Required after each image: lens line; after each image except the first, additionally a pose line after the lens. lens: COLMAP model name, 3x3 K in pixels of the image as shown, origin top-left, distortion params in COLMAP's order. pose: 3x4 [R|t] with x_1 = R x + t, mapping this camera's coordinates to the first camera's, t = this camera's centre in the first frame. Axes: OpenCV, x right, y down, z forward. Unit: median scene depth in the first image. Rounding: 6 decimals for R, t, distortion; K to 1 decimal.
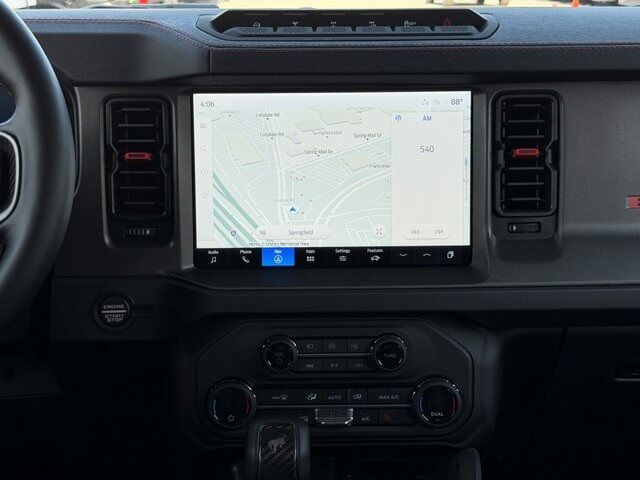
lens RADIAL K [[1060.4, 0, 317.7], [0, 1060.4, 239.2], [0, 0, 1]] dist [0.057736, 0.000000]
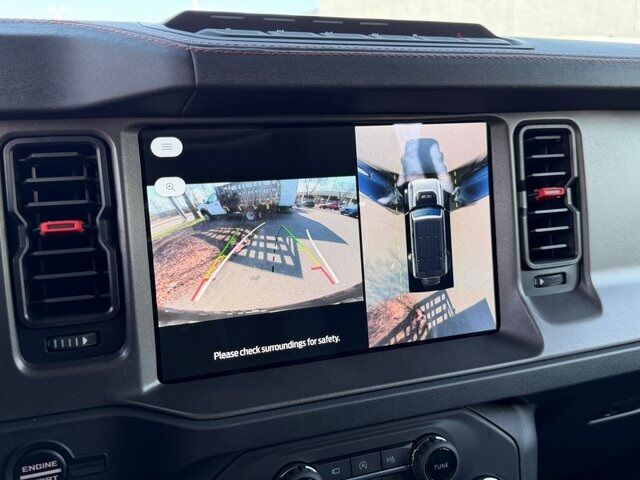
lens RADIAL K [[625.2, 0, 319.2], [0, 625.2, 240.5], [0, 0, 1]] dist [-0.035357, 0.000000]
pose [[0.938158, -0.073572, 0.338300, -0.150300], [0.090281, 0.995339, -0.033902, -0.042696], [-0.334229, 0.062347, 0.940427, 0.591547]]
